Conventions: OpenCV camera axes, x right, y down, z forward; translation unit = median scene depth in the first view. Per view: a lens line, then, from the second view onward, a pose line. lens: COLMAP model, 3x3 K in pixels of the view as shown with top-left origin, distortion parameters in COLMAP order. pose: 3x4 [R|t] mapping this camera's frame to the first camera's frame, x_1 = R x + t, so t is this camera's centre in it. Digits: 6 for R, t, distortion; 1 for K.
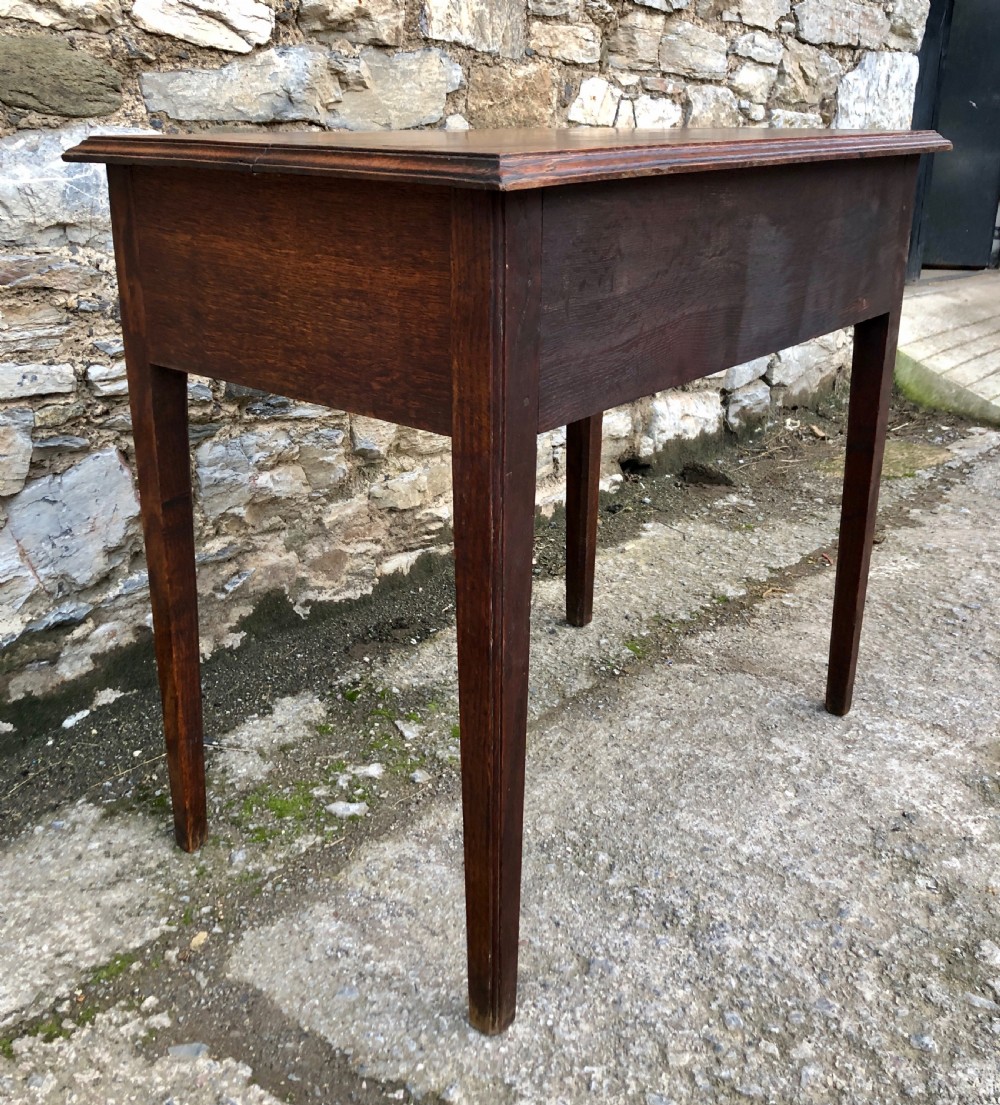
lens RADIAL K [[1132.4, 0, 489.4], [0, 1132.4, 489.0], [0, 0, 1]] dist [0.015680, 0.000000]
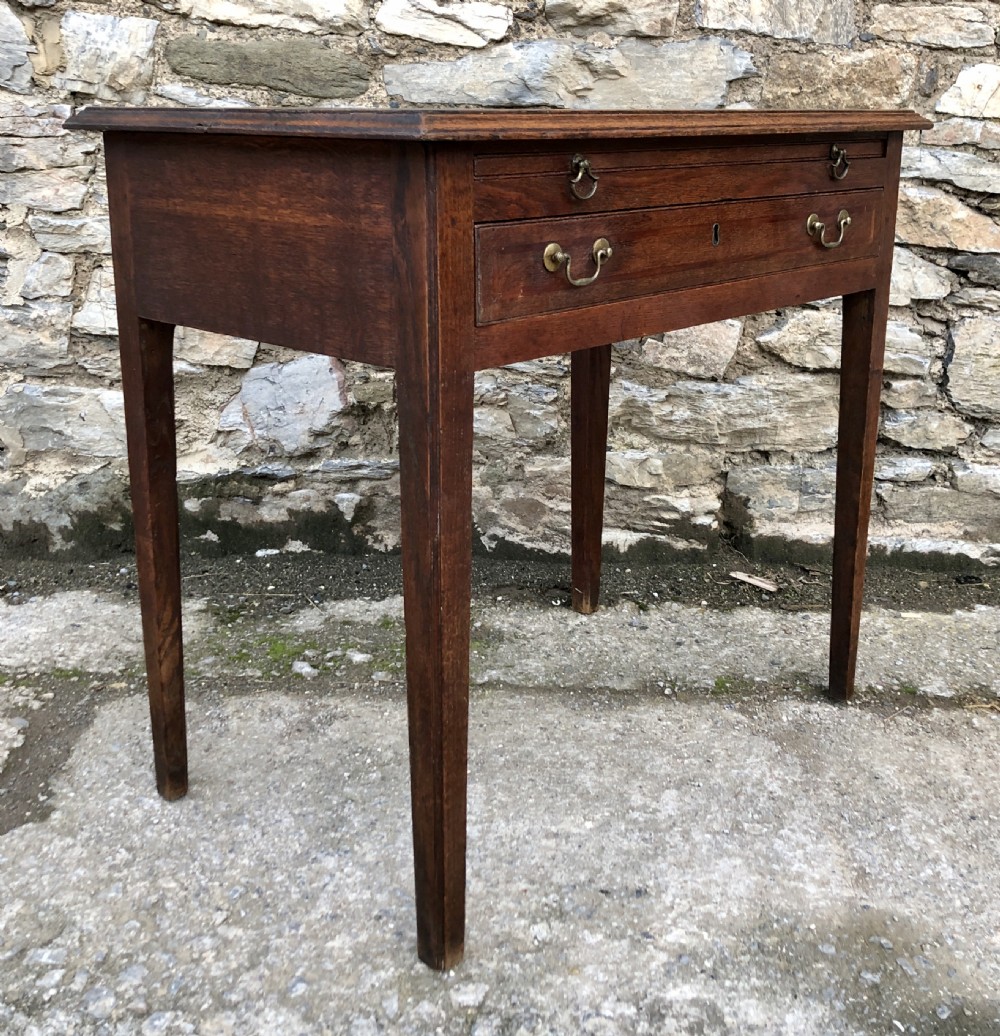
lens RADIAL K [[1268.7, 0, 496.1], [0, 1268.7, 408.0], [0, 0, 1]] dist [0.032813, 0.000000]
pose [[0.644935, 0.181413, -0.742393, 0.774662], [-0.254306, 0.967002, 0.015377, -0.042045], [0.720685, 0.178878, 0.669788, 0.176670]]
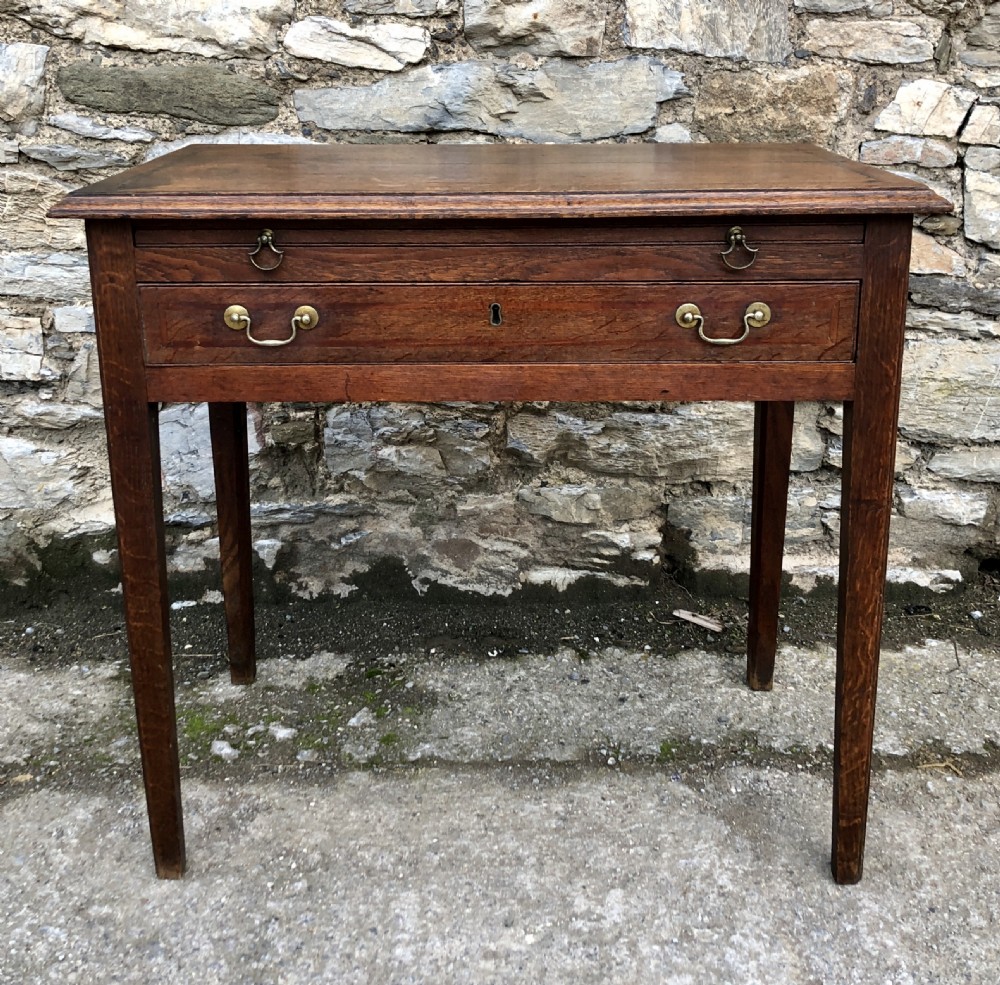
lens RADIAL K [[1299.5, 0, 491.2], [0, 1299.5, 362.7], [0, 0, 1]] dist [0.036277, 0.000000]
pose [[0.681986, 0.174954, -0.710131, 0.735826], [-0.230054, 0.972997, 0.018779, -0.138322], [0.694241, 0.150562, 0.703819, 0.192404]]
